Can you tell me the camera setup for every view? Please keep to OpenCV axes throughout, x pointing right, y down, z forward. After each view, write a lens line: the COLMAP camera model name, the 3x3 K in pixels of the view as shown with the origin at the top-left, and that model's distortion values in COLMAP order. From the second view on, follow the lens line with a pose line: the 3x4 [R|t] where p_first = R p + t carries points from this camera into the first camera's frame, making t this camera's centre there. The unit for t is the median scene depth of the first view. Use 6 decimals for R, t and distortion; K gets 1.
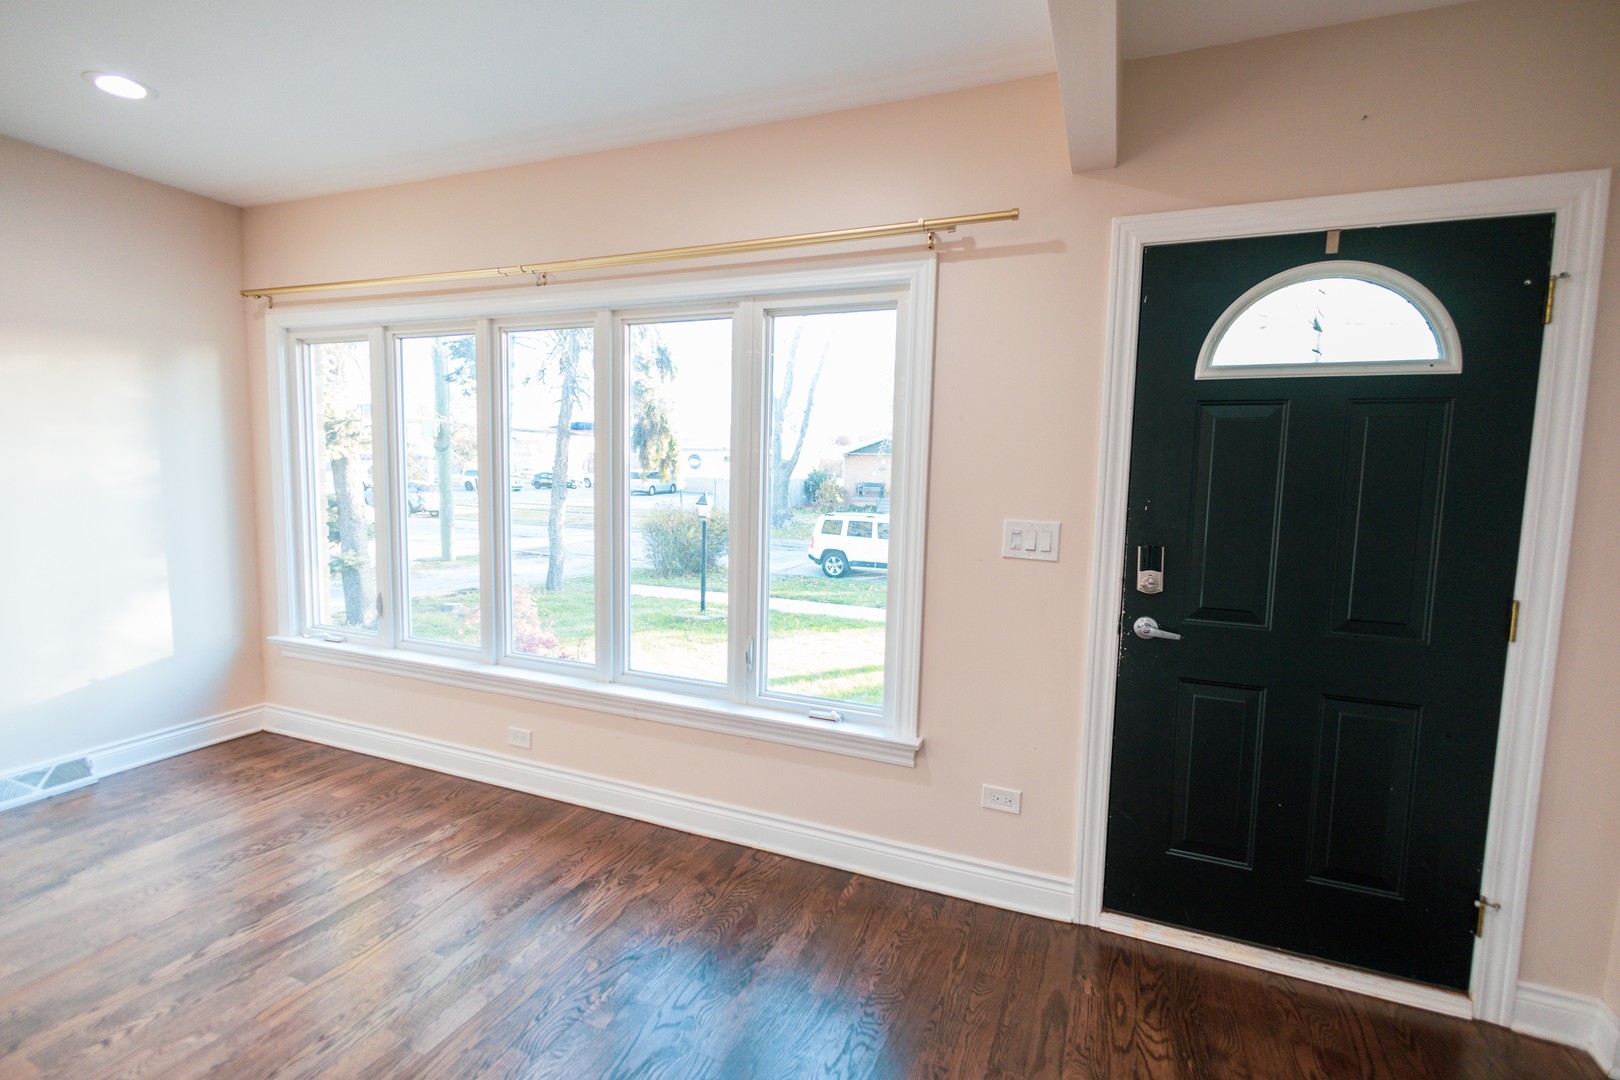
lens RADIAL K [[742.3, 0, 812.5], [0, 742.3, 536.5], [0, 0, 1]] dist [0.000476, 0.000132]
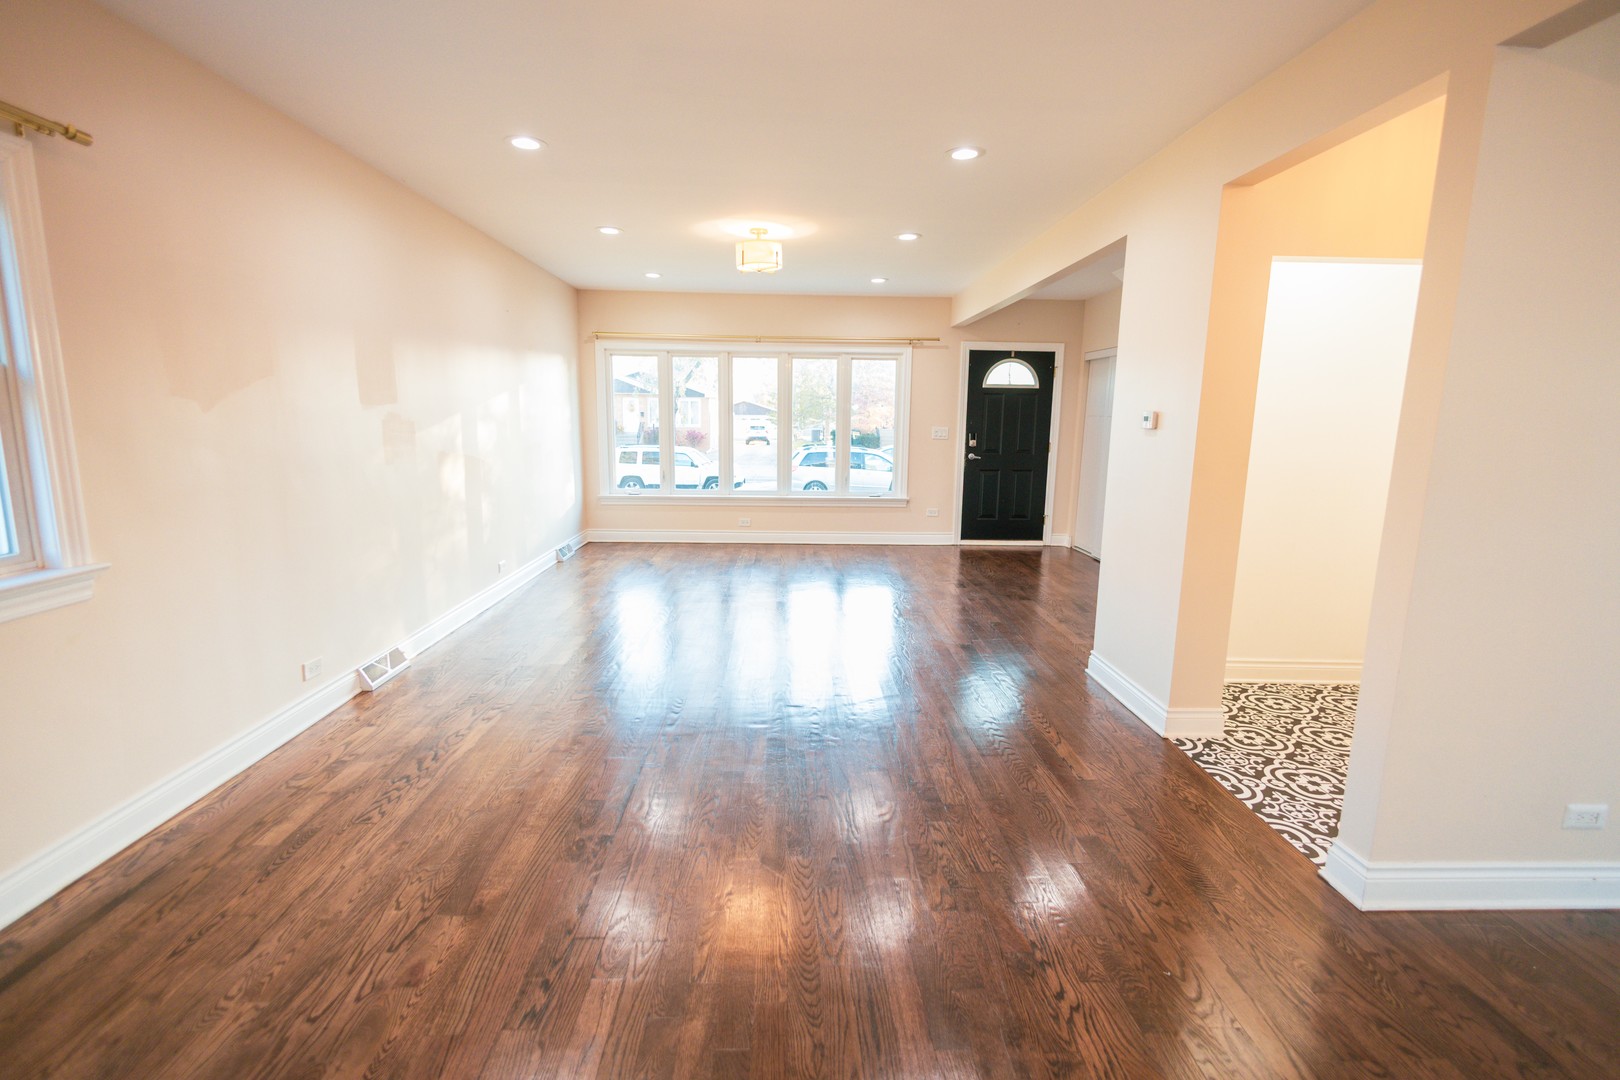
lens RADIAL K [[742.3, 0, 805.9], [0, 742.3, 536.4], [0, 0, 1]] dist [0.000476, 0.000132]
pose [[0.910355, -0.078577, 0.406299, -1.748240], [0.044816, 0.994753, 0.091968, 0.139160], [-0.411393, -0.065514, 0.909100, -1.941483]]
